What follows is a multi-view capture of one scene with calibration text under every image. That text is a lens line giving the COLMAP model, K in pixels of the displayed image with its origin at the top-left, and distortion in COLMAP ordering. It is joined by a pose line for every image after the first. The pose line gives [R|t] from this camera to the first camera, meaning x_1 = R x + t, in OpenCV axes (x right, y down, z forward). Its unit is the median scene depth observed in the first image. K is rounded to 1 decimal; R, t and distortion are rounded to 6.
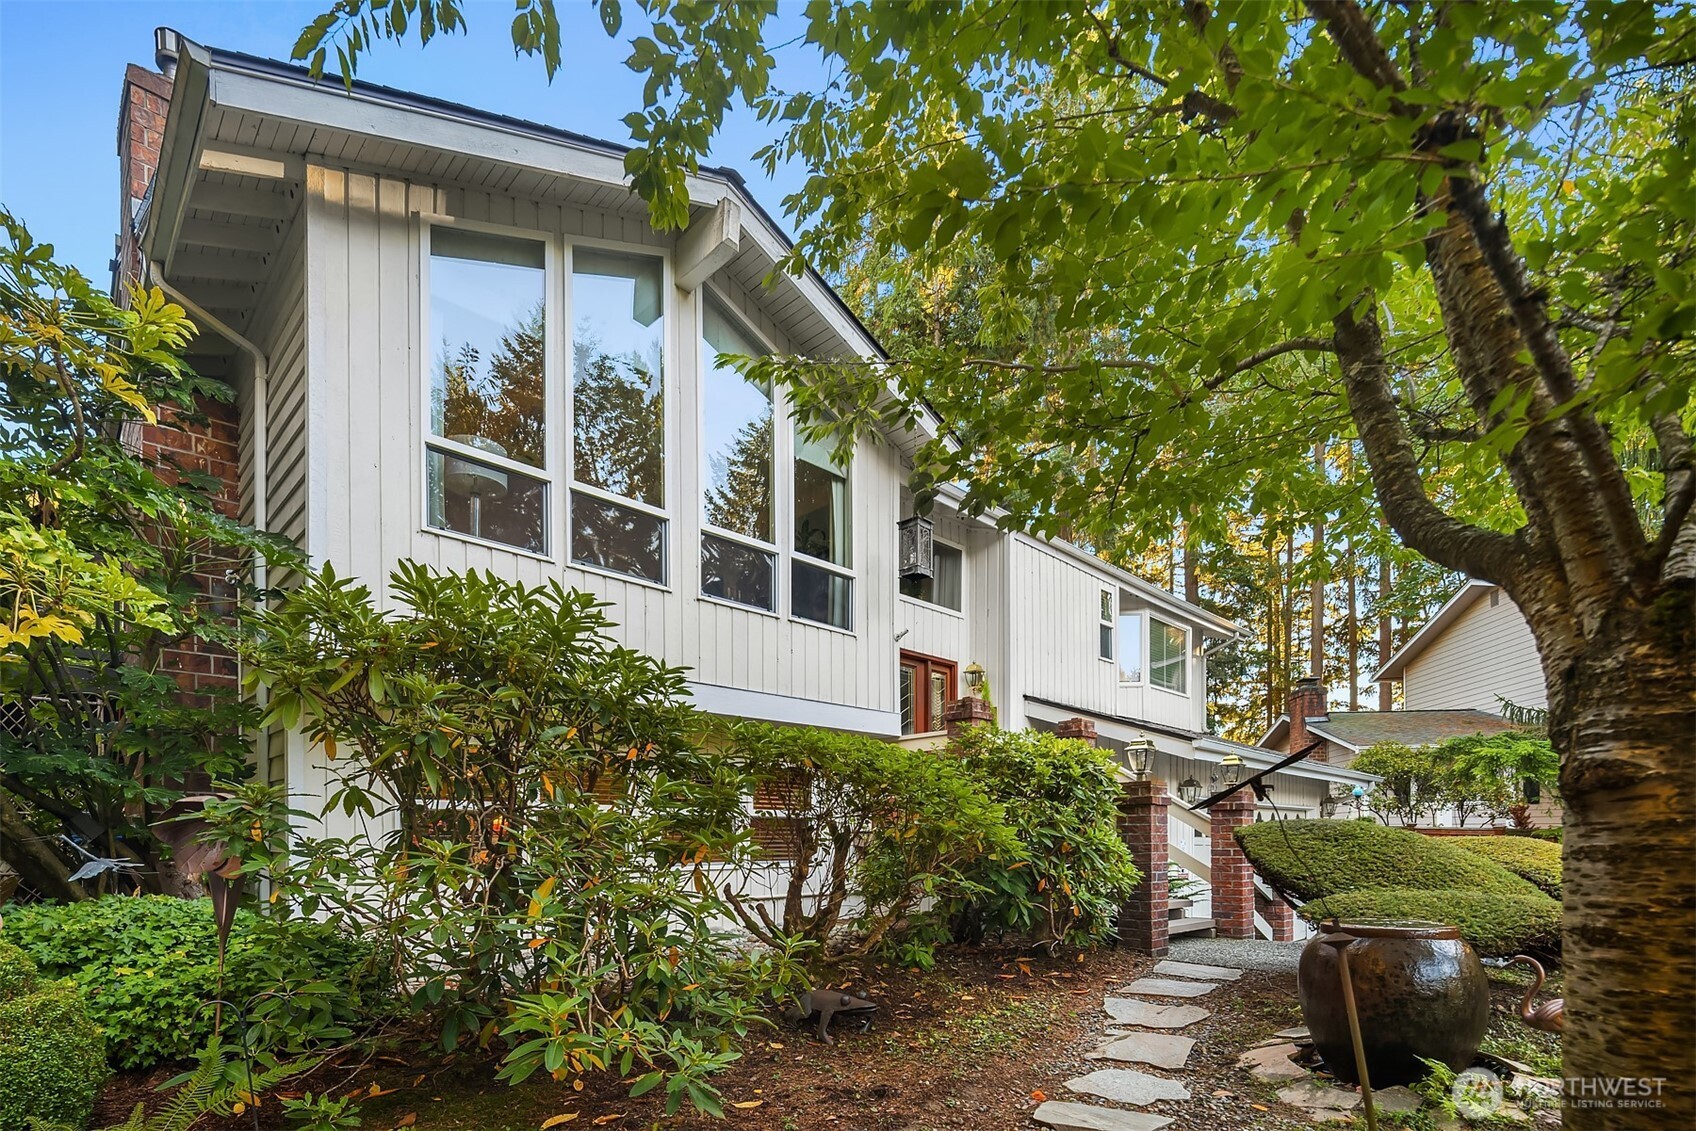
lens RADIAL K [[827.2, 0, 845.5], [0, 827.2, 565.4], [0, 0, 1]] dist [0.000928, -0.000392]
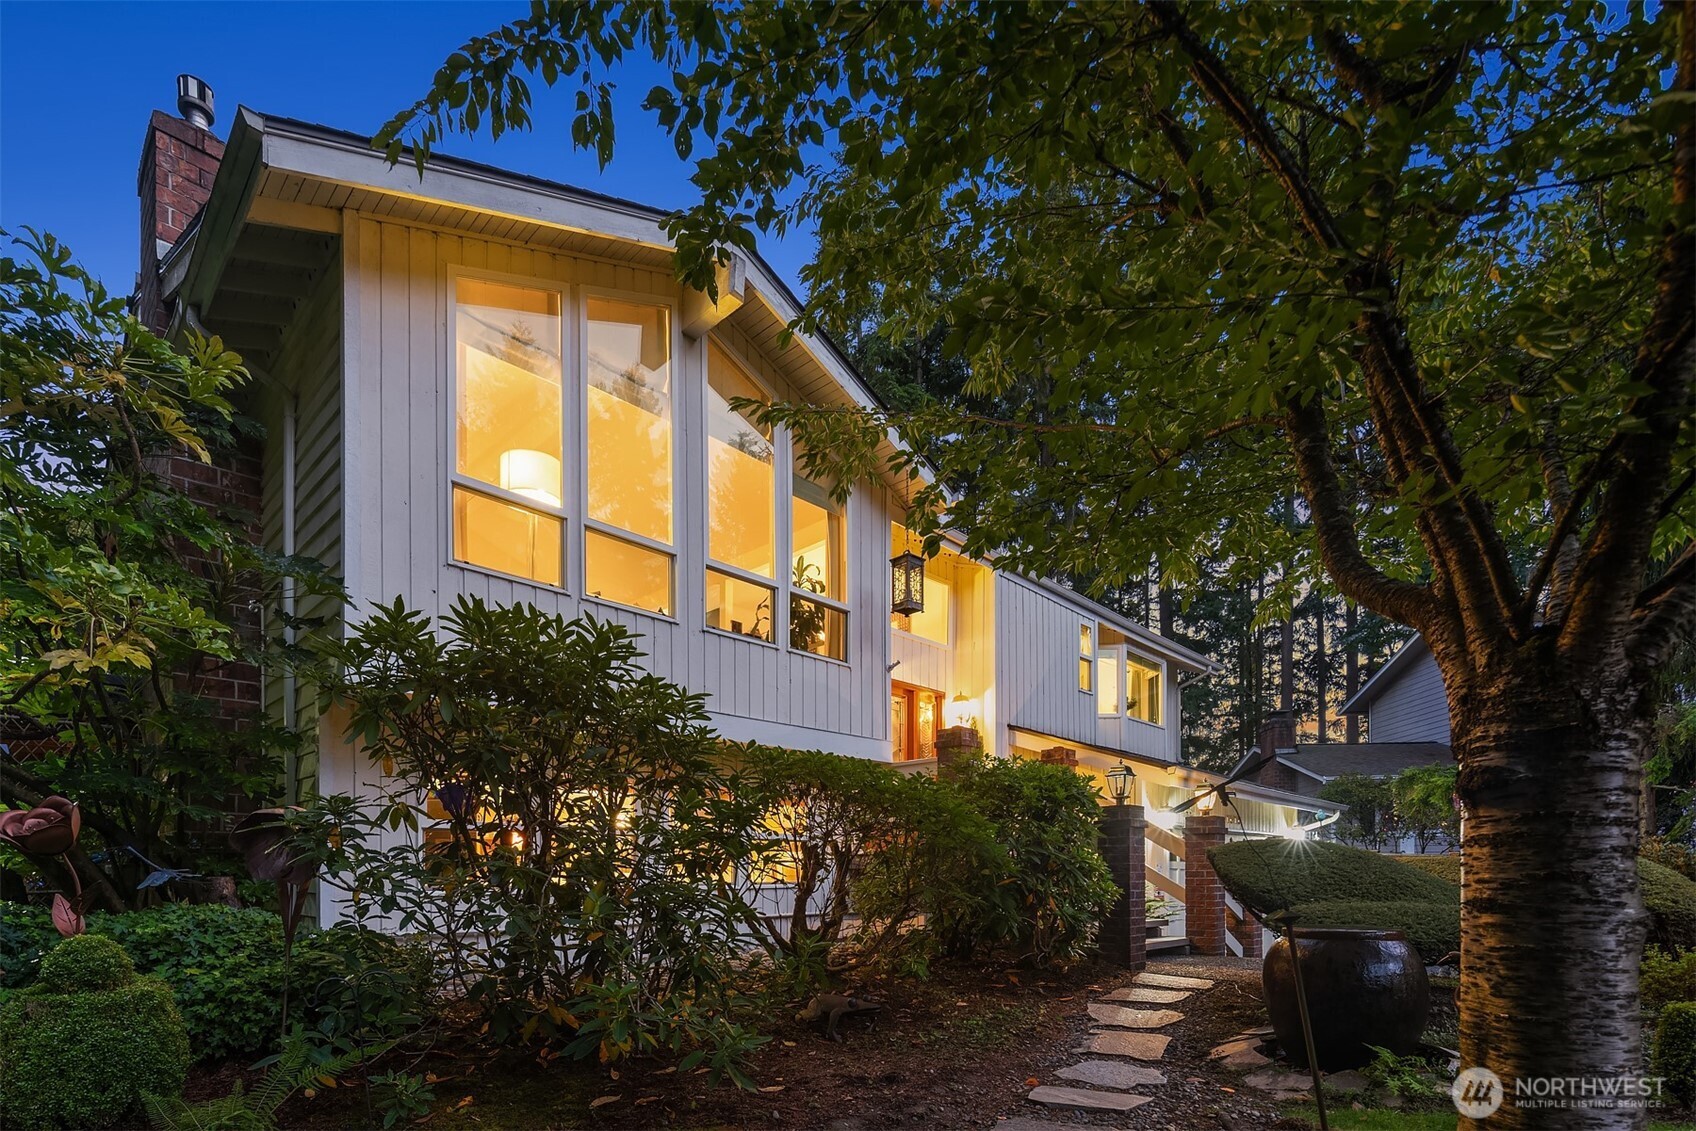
lens RADIAL K [[828.6, 0, 843.3], [0, 828.6, 574.2], [0, 0, 1]] dist [-0.000338, 0.000099]
pose [[0.999647, 0.009971, 0.024614, -0.040893], [-0.009304, 0.999590, -0.027066, -0.006635], [-0.024873, 0.026827, 0.999331, -0.094133]]
